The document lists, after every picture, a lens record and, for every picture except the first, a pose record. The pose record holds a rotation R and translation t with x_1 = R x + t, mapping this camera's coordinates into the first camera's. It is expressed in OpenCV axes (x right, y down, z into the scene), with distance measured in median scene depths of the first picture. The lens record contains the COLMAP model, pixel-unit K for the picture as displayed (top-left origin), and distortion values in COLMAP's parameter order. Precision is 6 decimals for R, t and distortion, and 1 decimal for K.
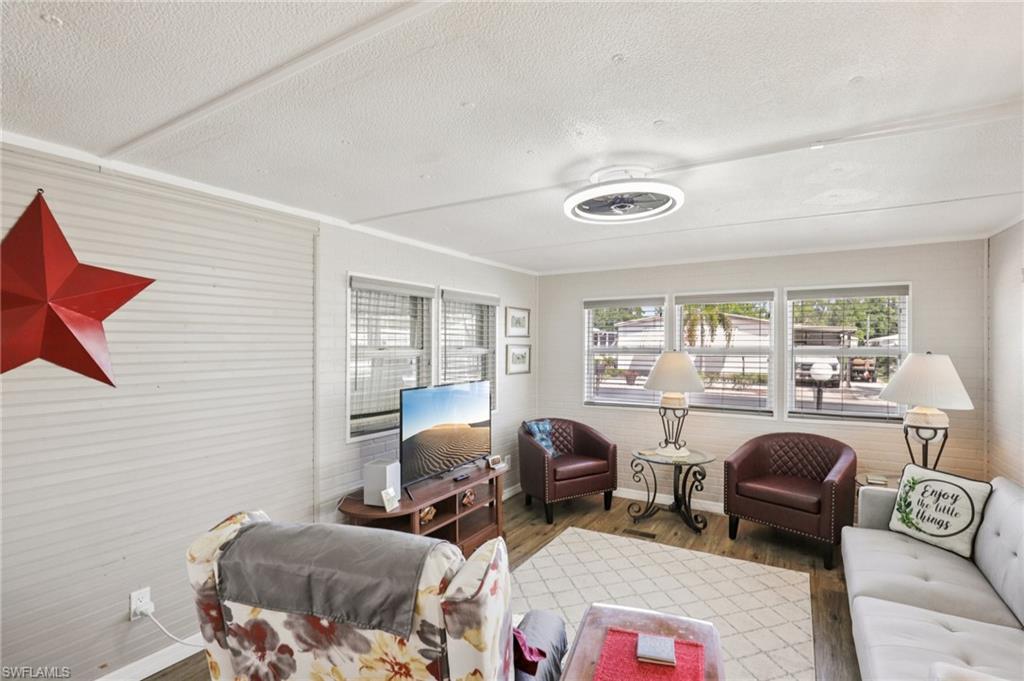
lens RADIAL K [[487.4, 0, 514.2], [0, 487.4, 337.3], [0, 0, 1]] dist [-0.024859, 0.000750]
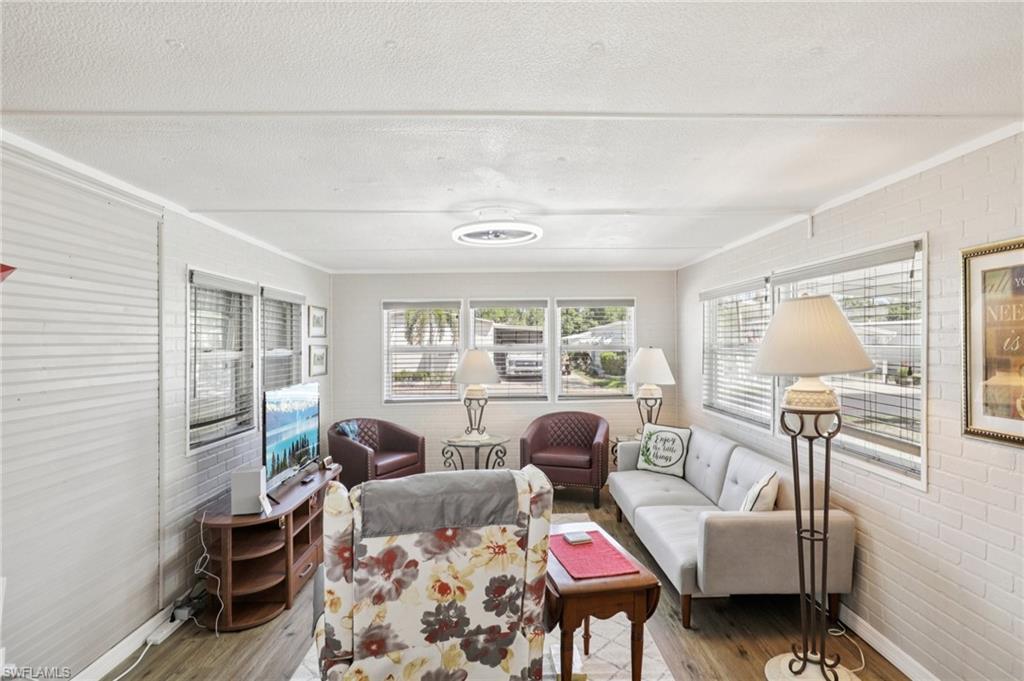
lens RADIAL K [[548.3, 0, 512.0], [0, 548.3, 340.5], [0, 0, 1]] dist [-0.002401, 0.000365]
pose [[0.841384, -0.005518, 0.540410, -0.406913], [0.001657, 0.999970, 0.007630, -0.002594], [-0.540435, -0.005524, 0.841367, -0.182797]]
